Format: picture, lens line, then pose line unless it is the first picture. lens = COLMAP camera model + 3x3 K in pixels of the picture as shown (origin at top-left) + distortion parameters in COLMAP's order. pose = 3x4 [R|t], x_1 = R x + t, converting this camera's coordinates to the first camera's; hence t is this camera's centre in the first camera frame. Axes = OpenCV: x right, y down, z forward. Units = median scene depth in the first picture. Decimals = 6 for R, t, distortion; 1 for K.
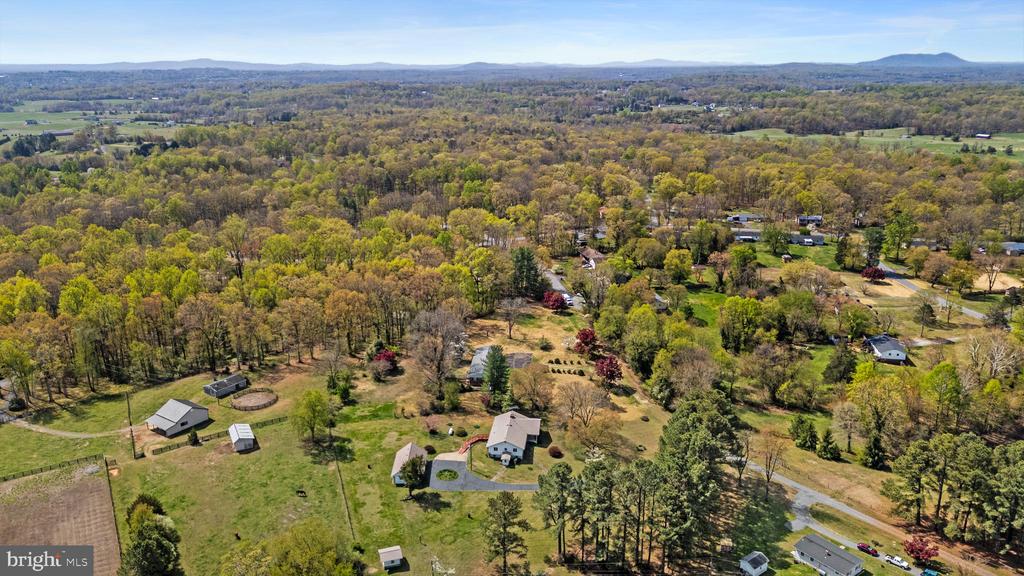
lens RADIAL K [[753.9, 0, 514.6], [0, 753.9, 252.8], [0, 0, 1]] dist [0.073379, -0.080878]
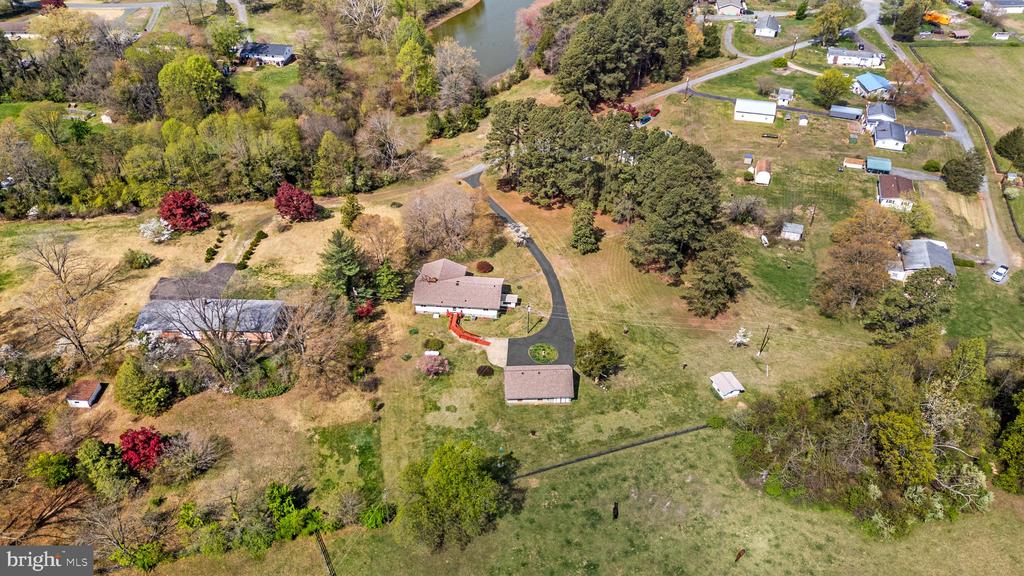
lens RADIAL K [[743.0, 0, 513.3], [0, 743.0, 290.8], [0, 0, 1]] dist [0.076886, -0.077142]
pose [[-0.023112, -0.620638, 0.783756, -0.517006], [0.237814, 0.758049, 0.607294, -0.172101], [-0.971036, 0.200424, 0.130076, 0.758863]]
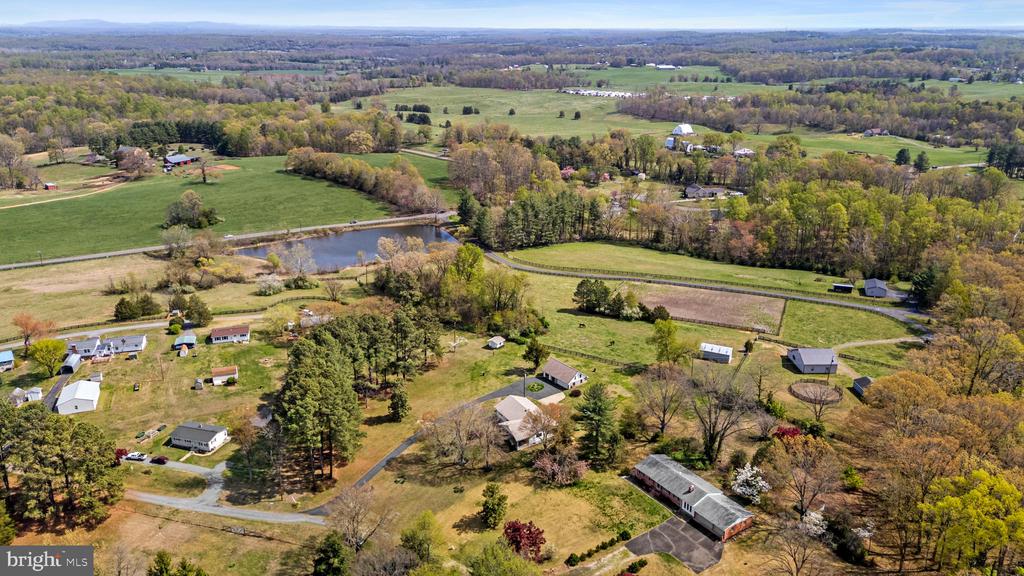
lens RADIAL K [[743.0, 0, 513.3], [0, 743.0, 290.8], [0, 0, 1]] dist [0.076886, -0.077142]
pose [[-0.806204, 0.199979, -0.556816, 0.432079], [-0.143153, 0.847242, 0.511554, -0.321628], [0.574058, 0.492127, -0.654422, 1.347206]]
